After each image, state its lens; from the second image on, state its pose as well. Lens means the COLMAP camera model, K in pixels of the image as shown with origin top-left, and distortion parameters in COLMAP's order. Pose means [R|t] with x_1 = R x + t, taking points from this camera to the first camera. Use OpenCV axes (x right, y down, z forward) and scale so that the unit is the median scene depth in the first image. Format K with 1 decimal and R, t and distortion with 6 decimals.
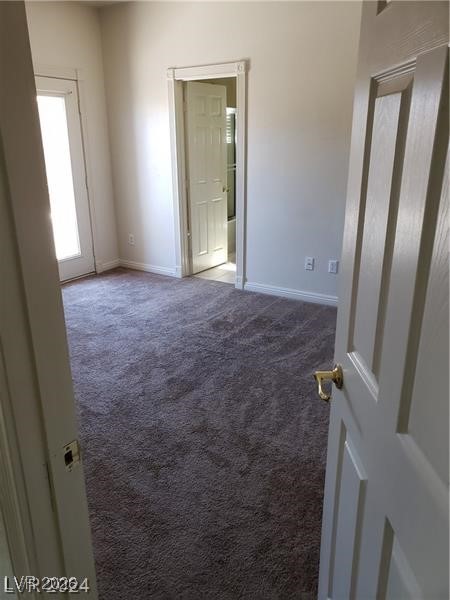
lens RADIAL K [[466.8, 0, 224.4], [0, 466.8, 301.0], [0, 0, 1]] dist [0.032821, -0.040619]
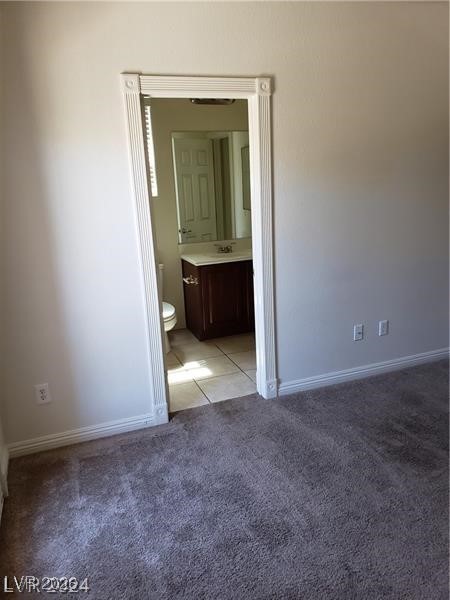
lens RADIAL K [[466.8, 0, 224.9], [0, 466.8, 298.5], [0, 0, 1]] dist [0.032821, -0.040619]
pose [[0.589756, -0.239299, 0.771313, -0.584511], [0.296287, 0.952603, 0.068999, -0.268592], [-0.751267, 0.187838, 0.632705, 0.667248]]
